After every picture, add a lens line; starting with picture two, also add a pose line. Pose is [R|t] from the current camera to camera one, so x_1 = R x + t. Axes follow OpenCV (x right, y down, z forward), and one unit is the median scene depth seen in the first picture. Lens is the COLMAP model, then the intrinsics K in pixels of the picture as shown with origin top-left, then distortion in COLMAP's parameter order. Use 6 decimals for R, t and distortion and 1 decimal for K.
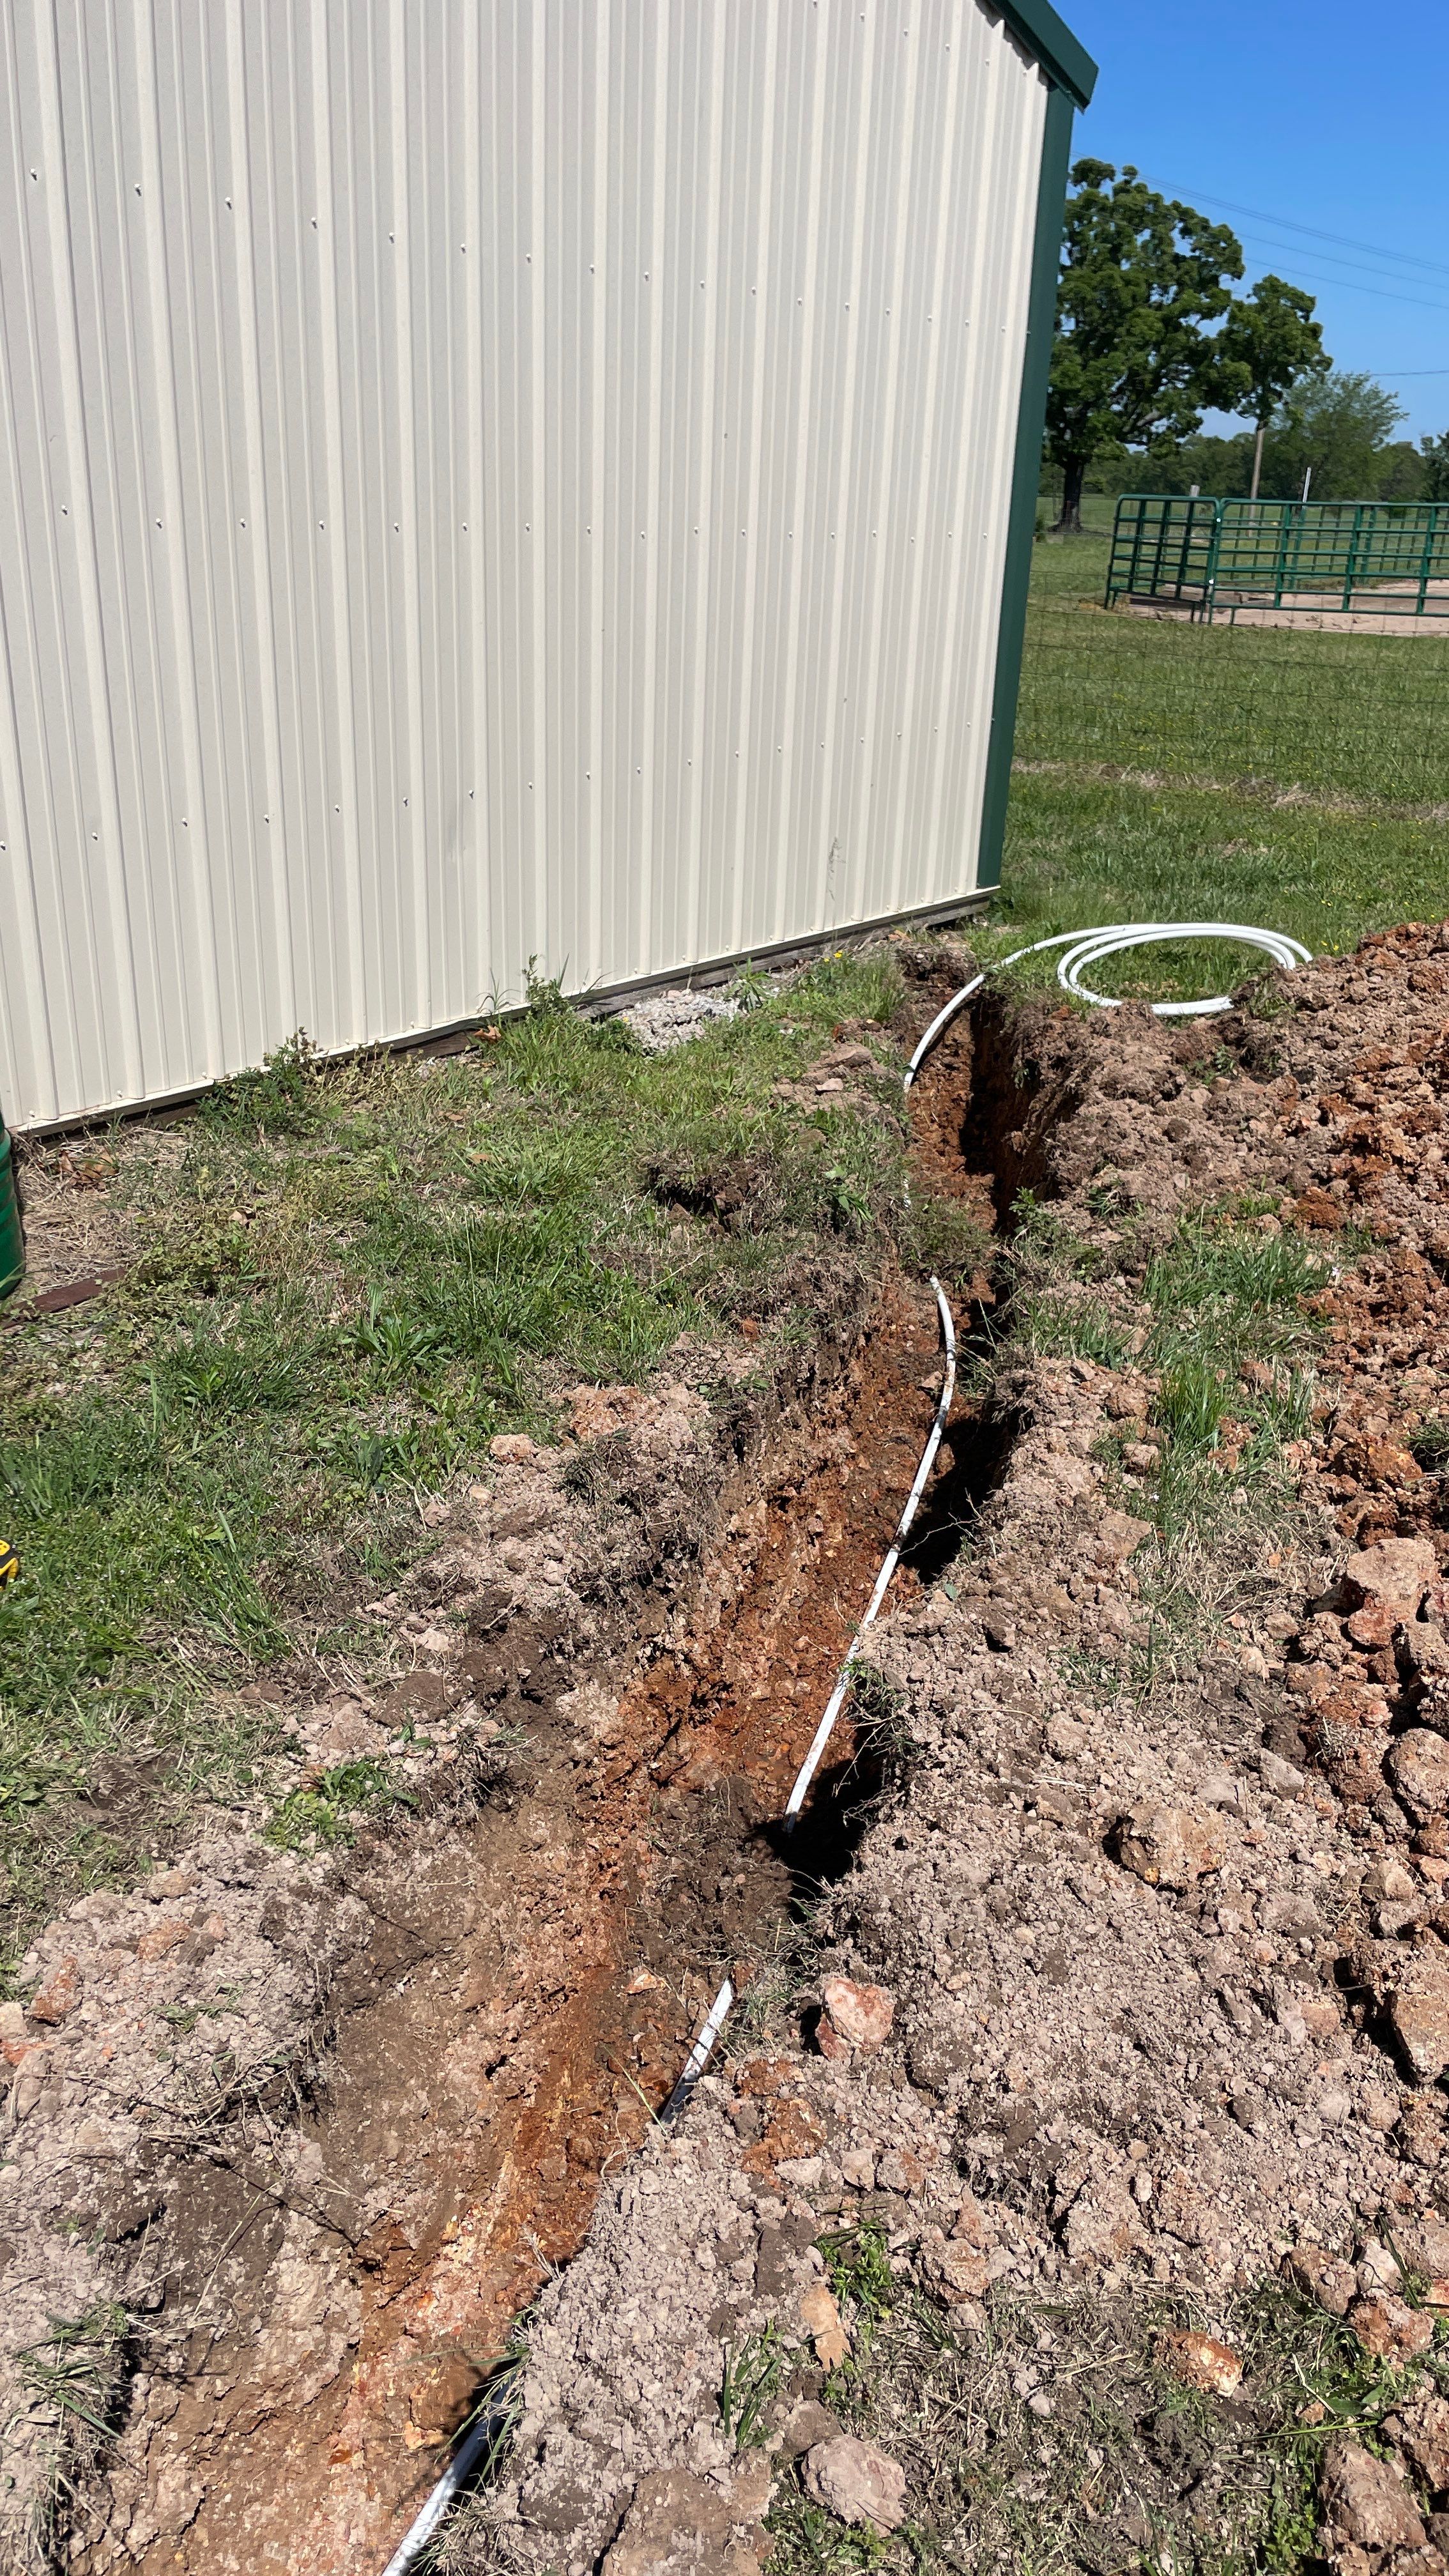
lens RADIAL K [[1963.6, 0, 737.1], [0, 1963.6, 1310.1], [0, 0, 1]] dist [0.020284, -0.002621]
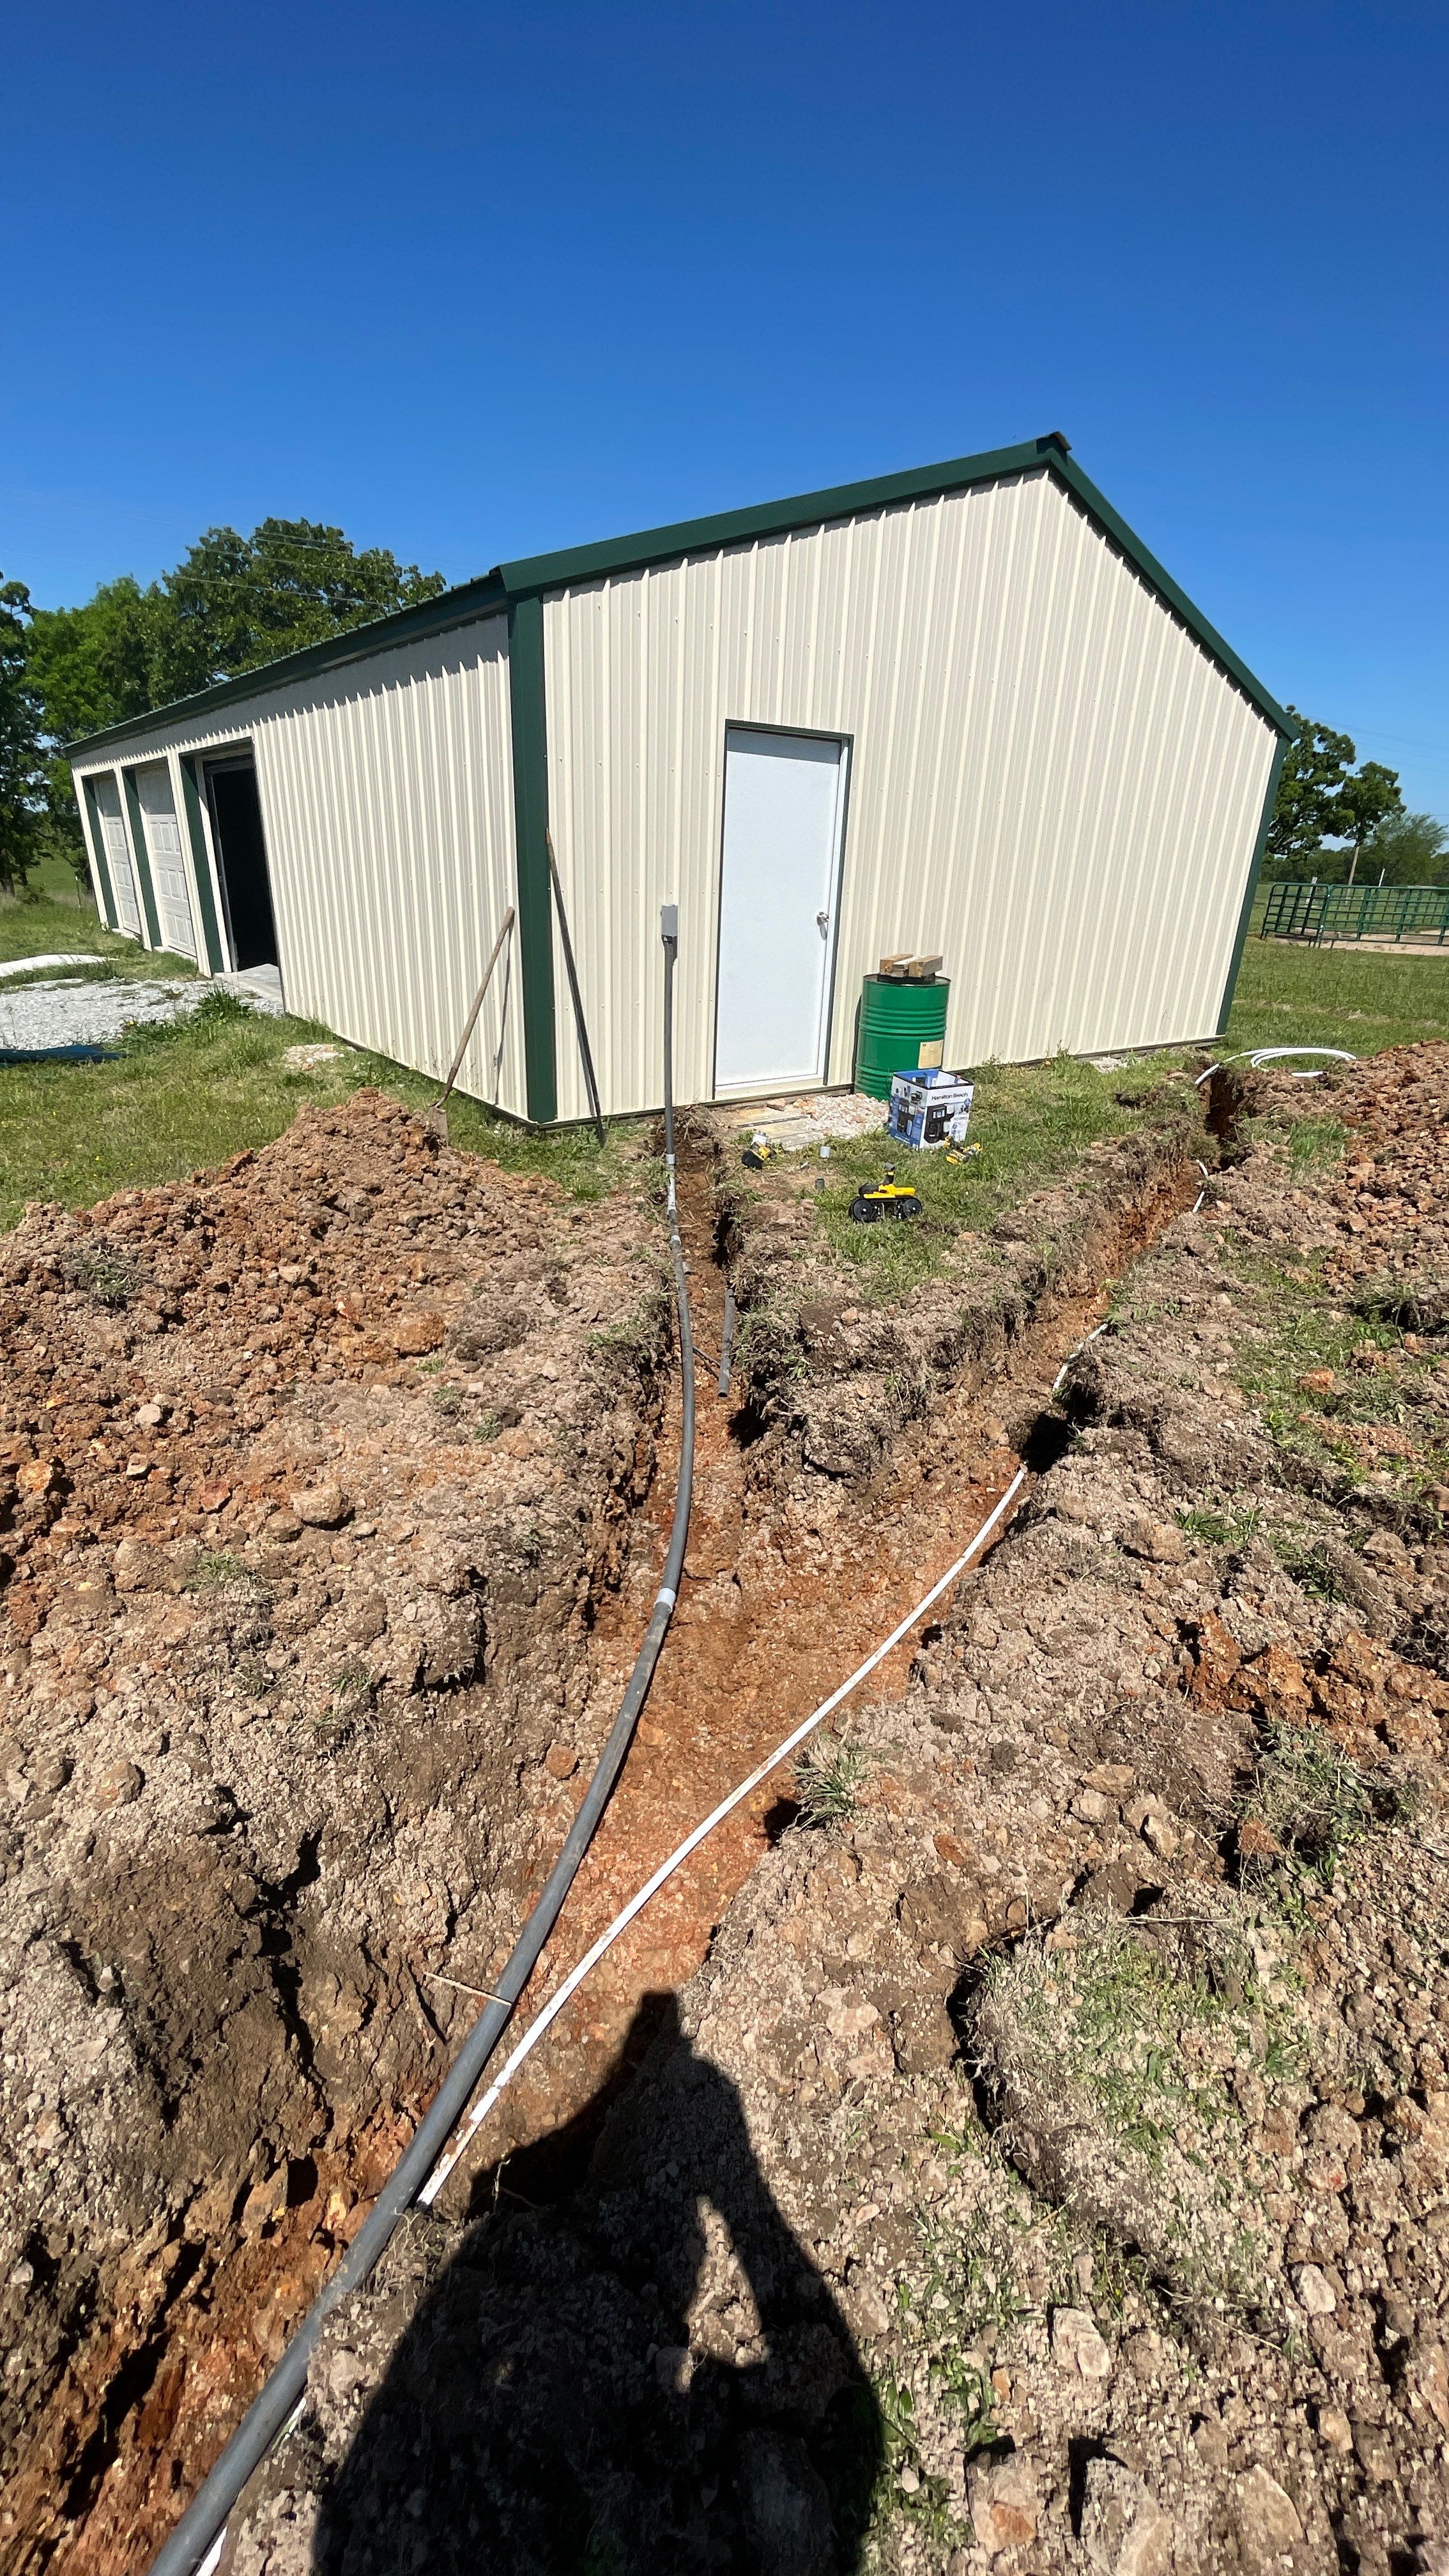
lens RADIAL K [[1044.7, 0, 724.2], [0, 1044.7, 1284.3], [0, 0, 1]] dist [-0.003436, 0.000138]
pose [[0.962923, 0.096656, -0.251869, -0.033214], [-0.102611, 0.994665, -0.010585, 0.051687], [0.249502, 0.036037, 0.967703, -0.127789]]
